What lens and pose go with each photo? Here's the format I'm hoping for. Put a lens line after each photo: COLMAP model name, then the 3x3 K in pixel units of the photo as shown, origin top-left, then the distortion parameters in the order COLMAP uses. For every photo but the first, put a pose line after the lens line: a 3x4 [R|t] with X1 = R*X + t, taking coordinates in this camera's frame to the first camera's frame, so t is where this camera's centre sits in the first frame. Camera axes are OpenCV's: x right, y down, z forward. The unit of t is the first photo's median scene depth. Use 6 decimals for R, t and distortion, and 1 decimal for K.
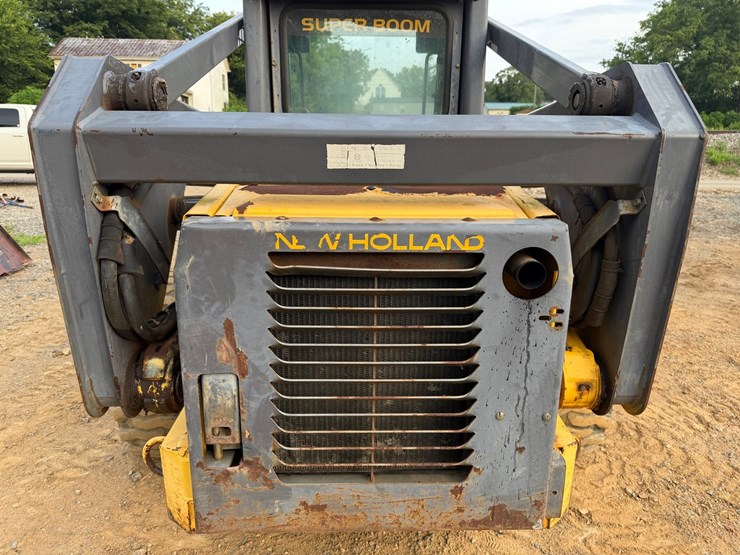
lens RADIAL K [[522.6, 0, 372.5], [0, 522.6, 283.5], [0, 0, 1]] dist [0.038622, -0.049474]
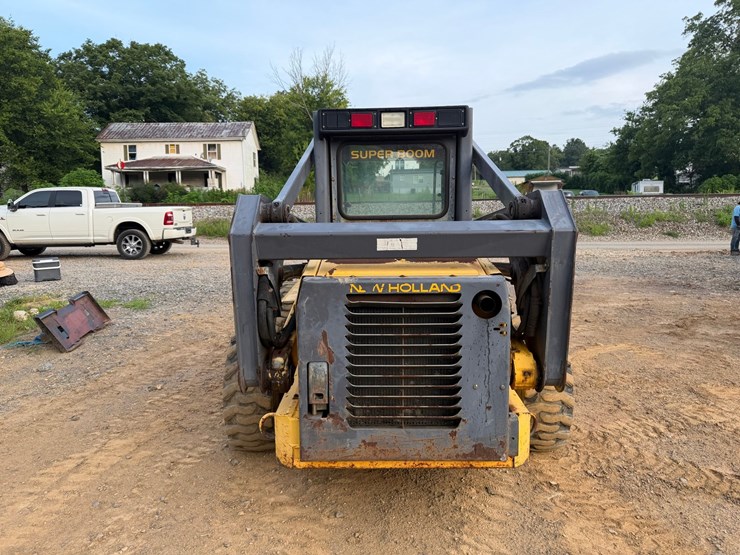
lens RADIAL K [[522.6, 0, 371.6], [0, 522.6, 277.5], [0, 0, 1]] dist [0.038622, -0.049474]
pose [[0.998968, -0.015323, -0.042757, -0.013722], [0.009481, 0.990984, -0.133646, 0.071148], [0.044419, 0.133103, 0.990106, -0.470499]]
